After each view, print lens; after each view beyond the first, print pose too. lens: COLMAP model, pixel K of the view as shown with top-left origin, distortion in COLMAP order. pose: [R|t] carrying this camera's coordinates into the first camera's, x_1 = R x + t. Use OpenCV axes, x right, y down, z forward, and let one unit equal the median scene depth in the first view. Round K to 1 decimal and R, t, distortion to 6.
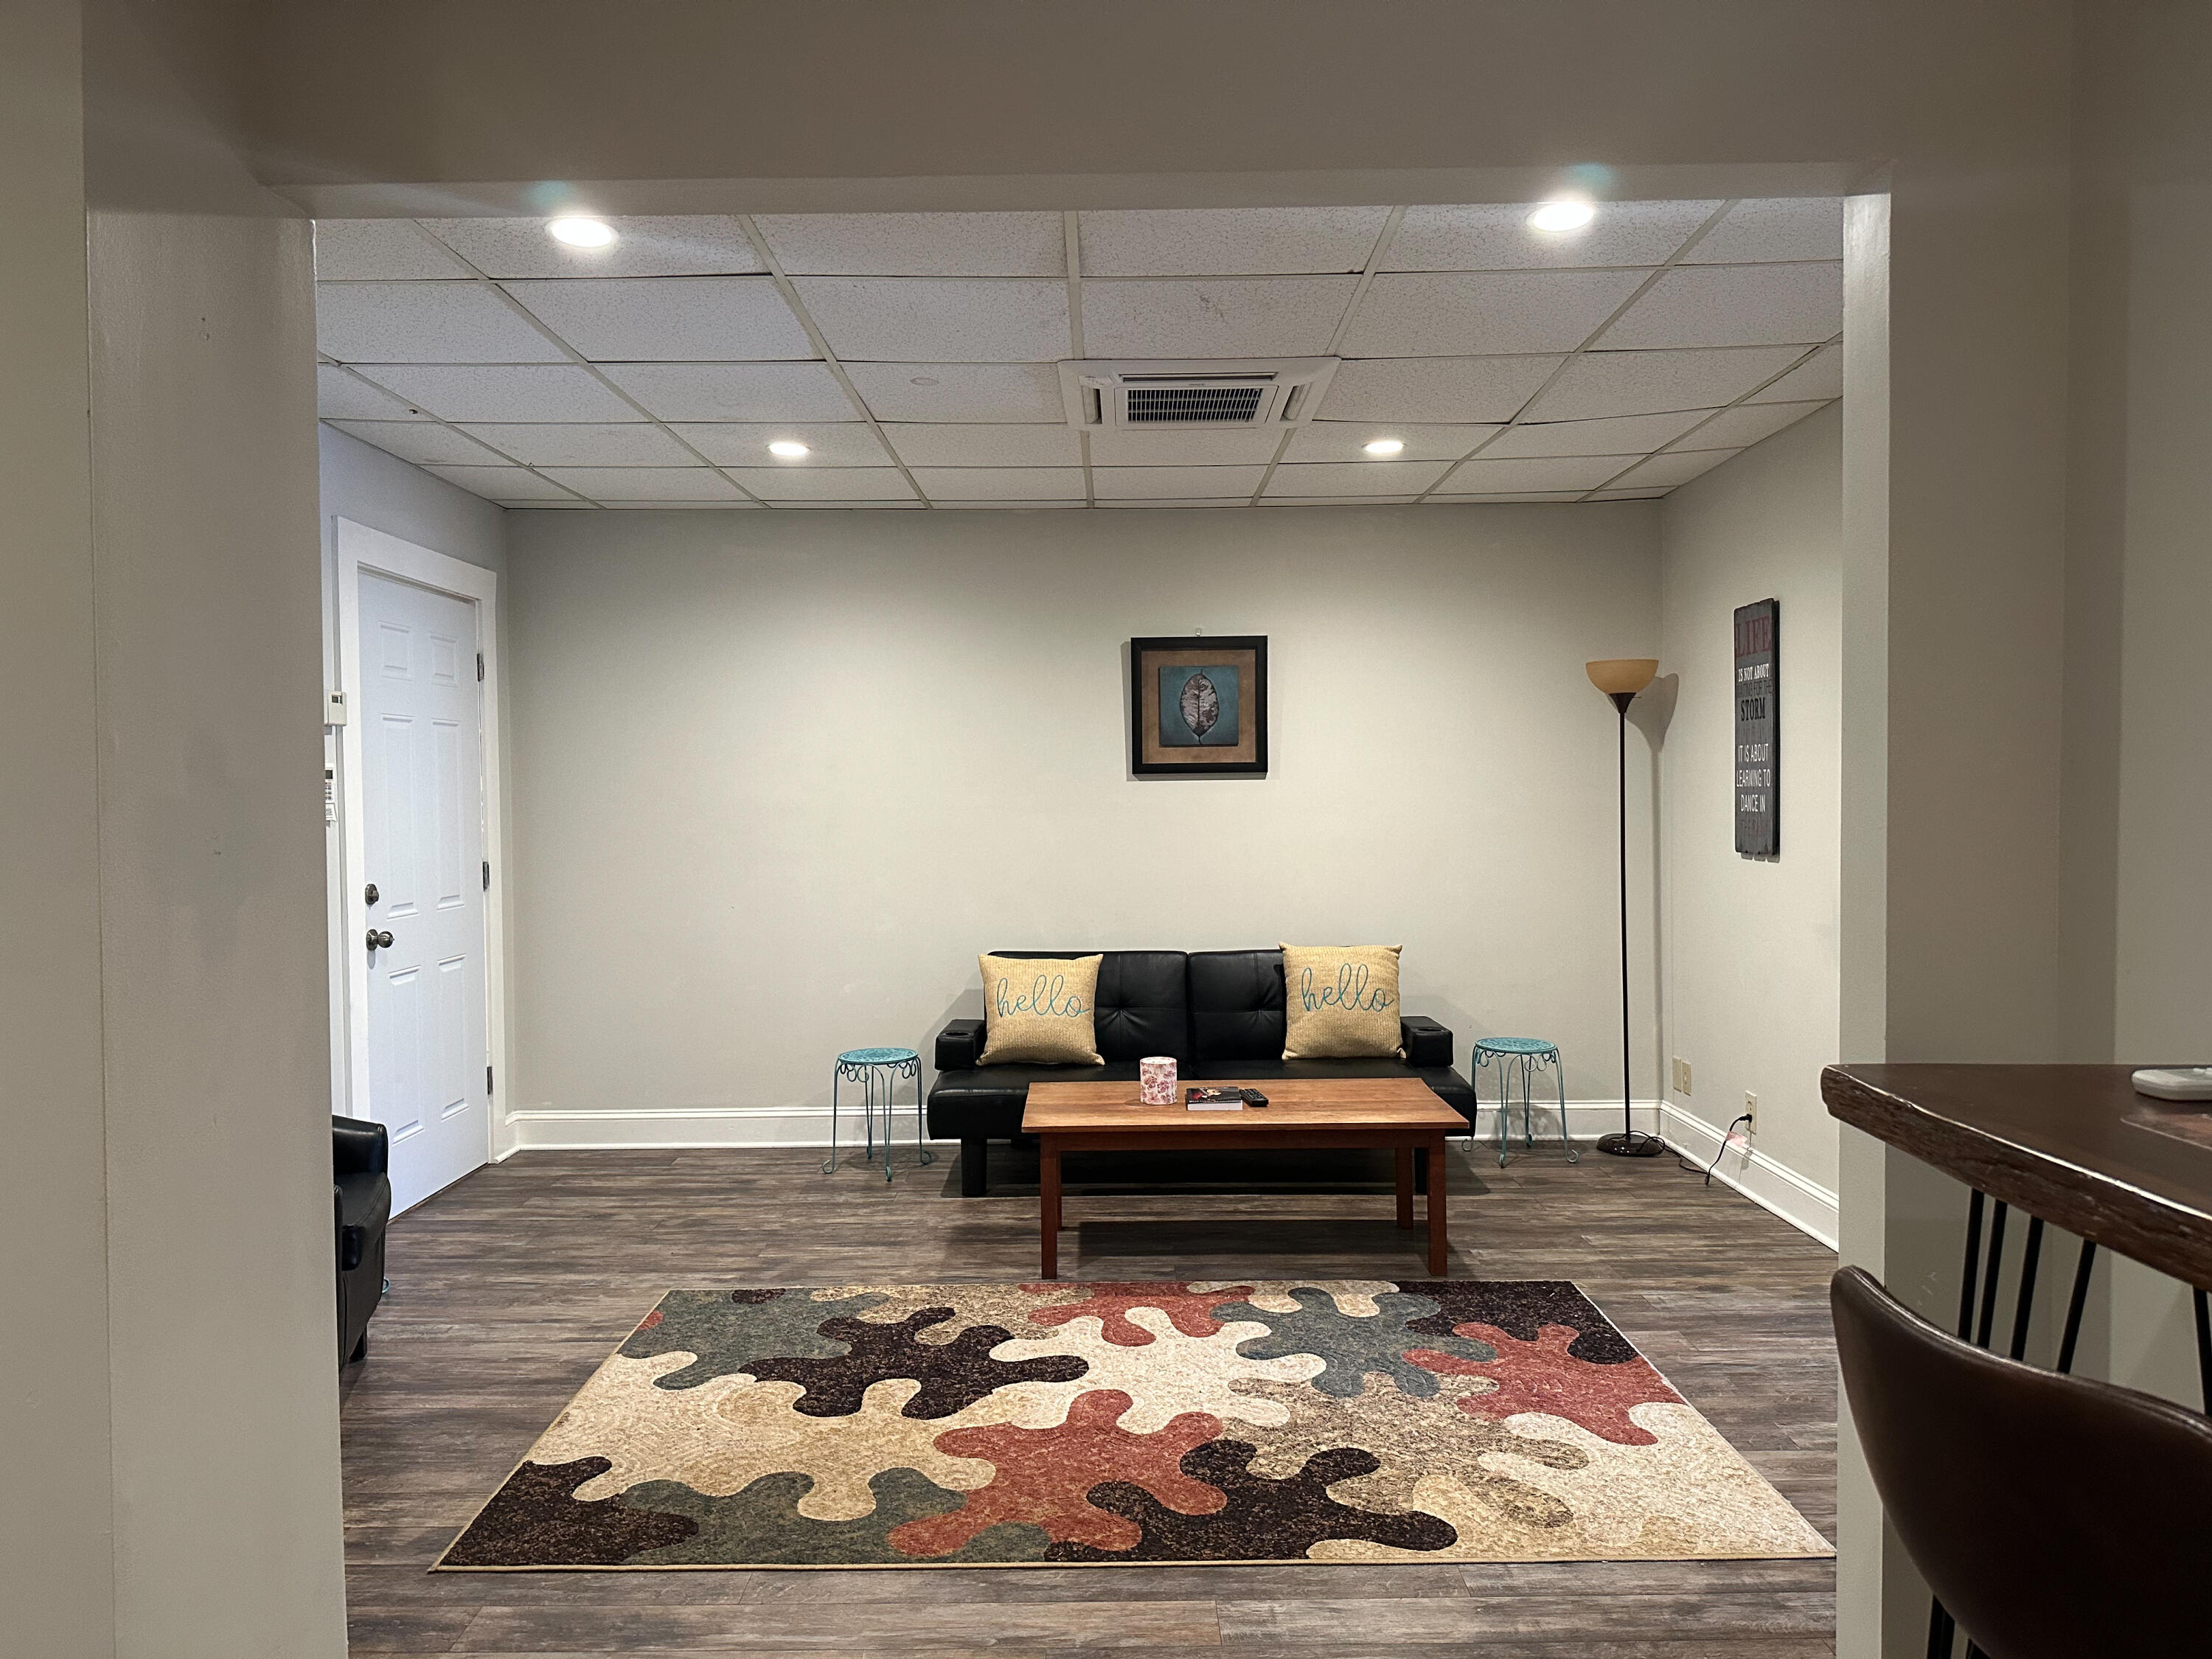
lens RADIAL K [[1546.0, 0, 1106.0], [0, 1546.0, 829.5], [0, 0, 1]] dist [0.187818, -0.344753]
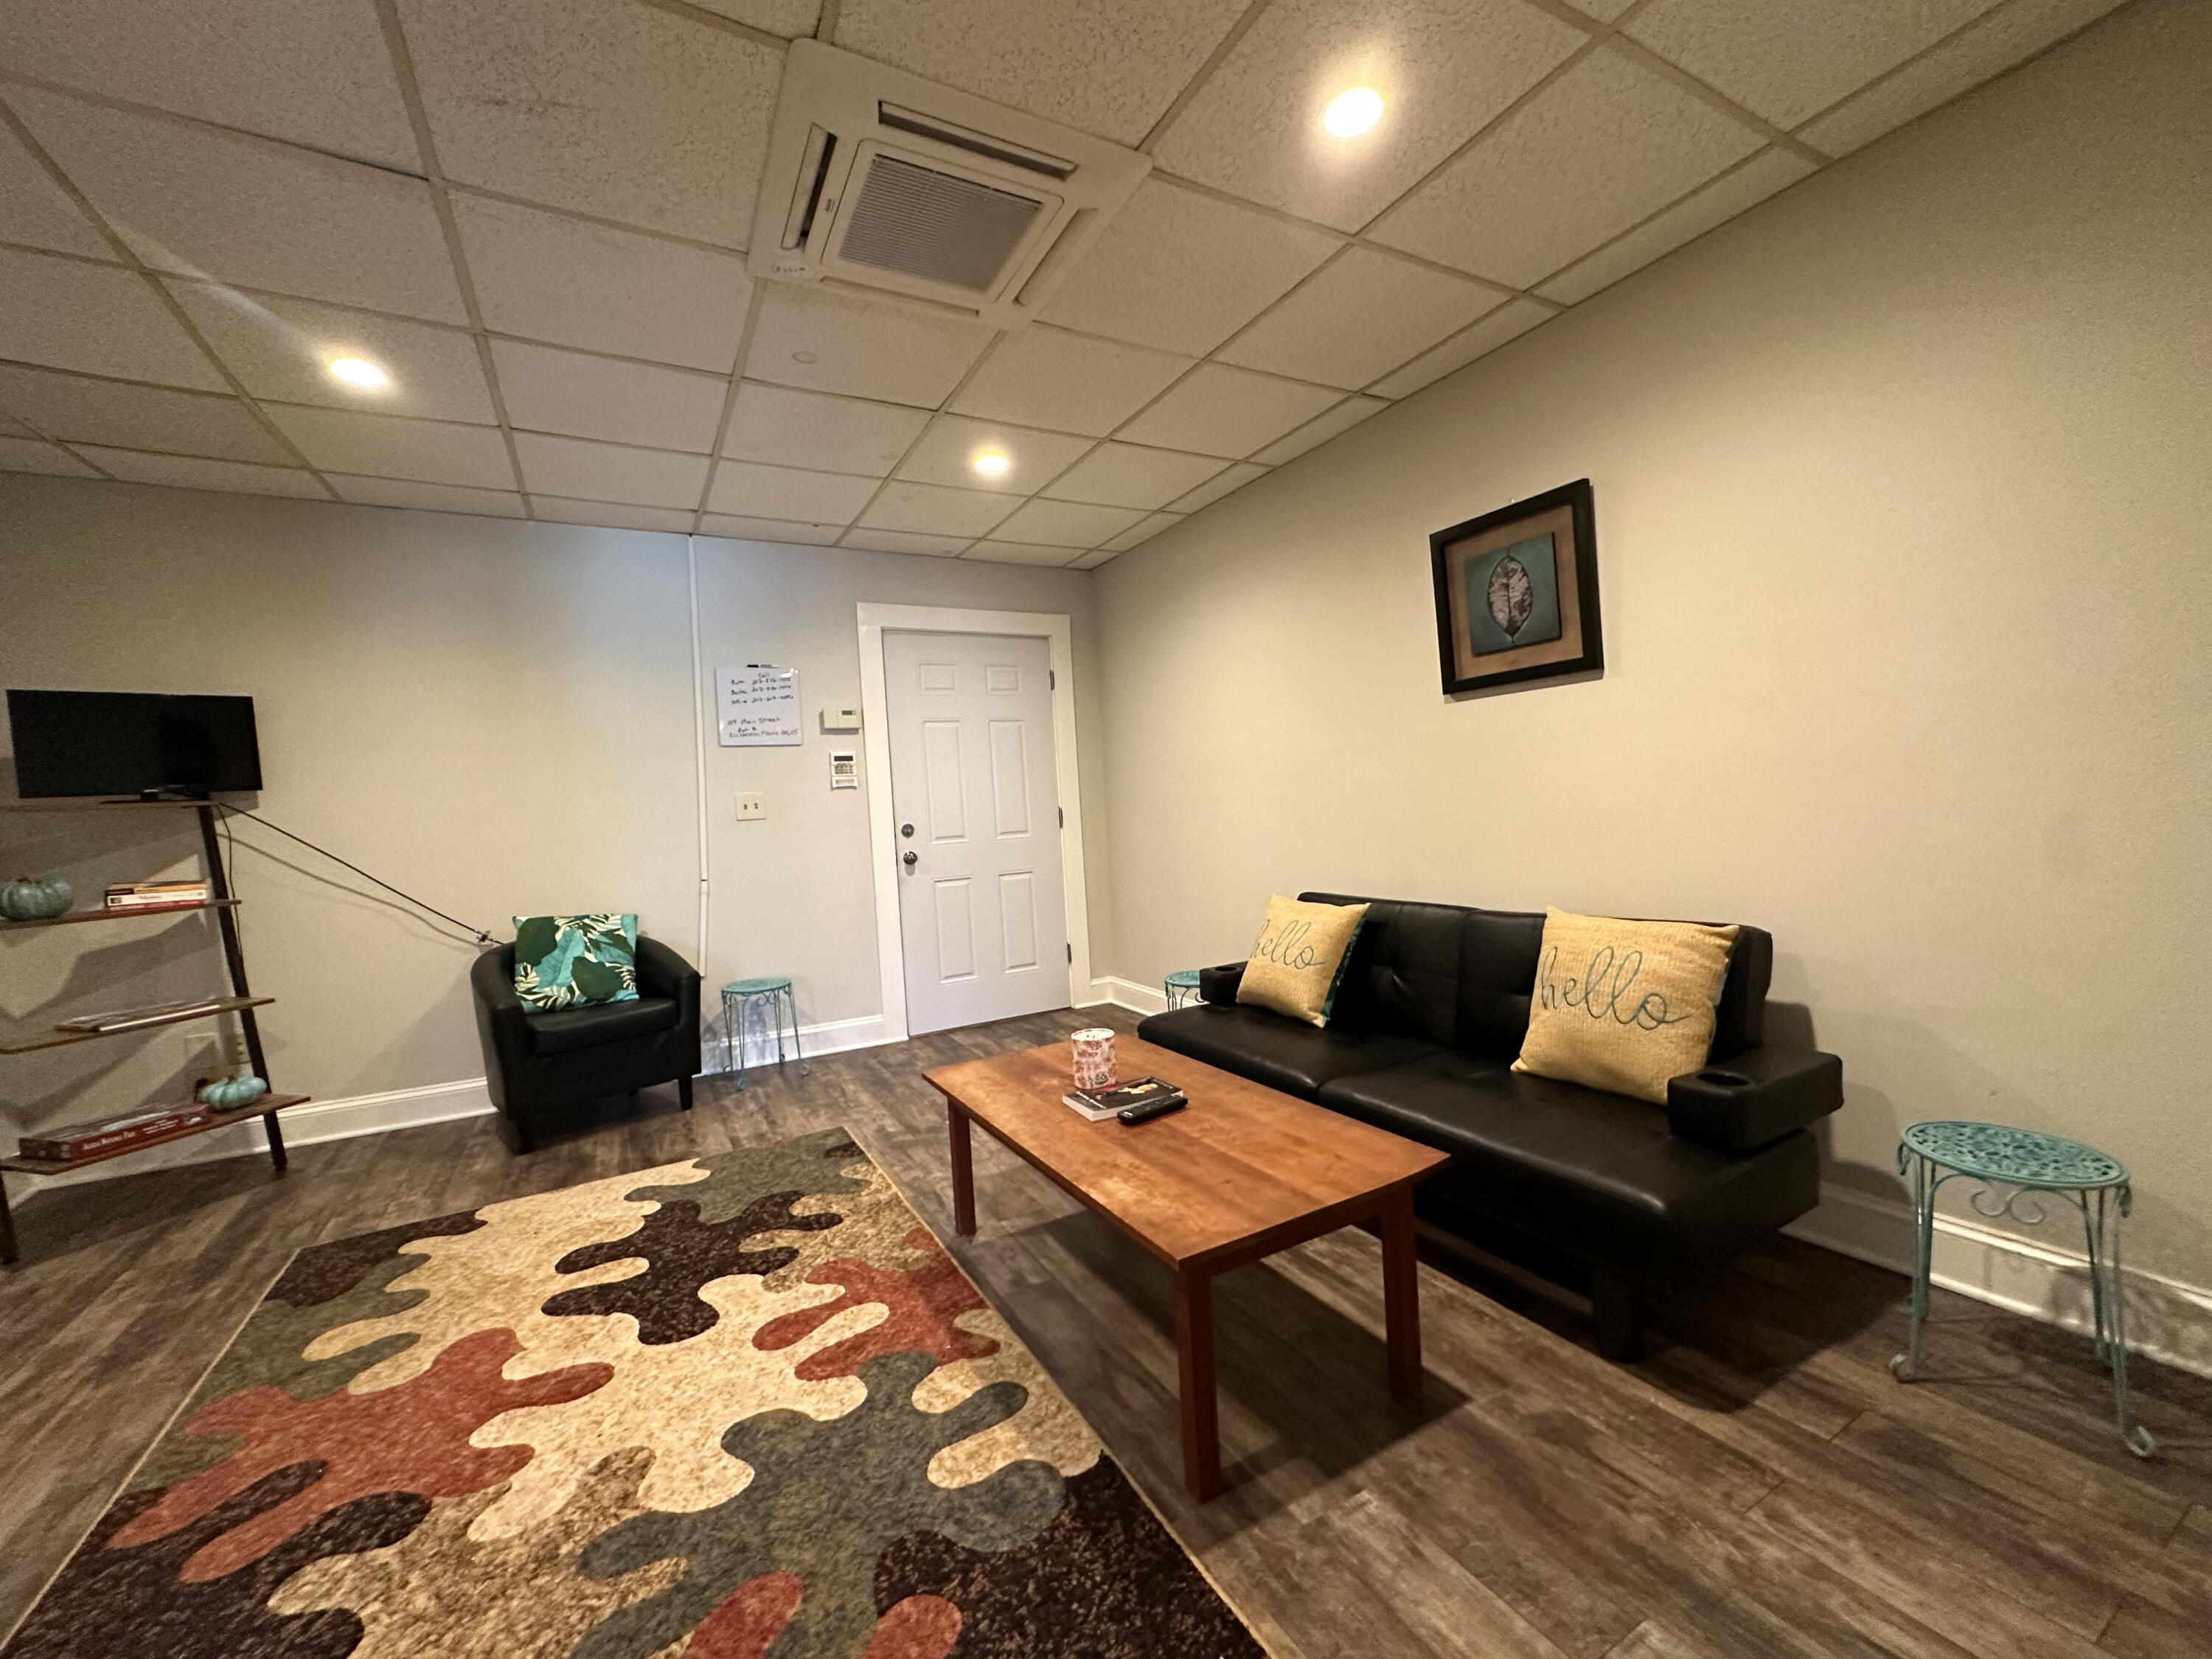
lens RADIAL K [[884.4, 0, 1101.5], [0, 884.4, 823.6], [0, 0, 1]] dist [0.000243, 0.000562]
pose [[0.483569, -0.001078, -0.875306, 0.503103], [0.033685, 0.999281, 0.017379, 0.028519], [0.874658, -0.037889, 0.483258, 0.855479]]
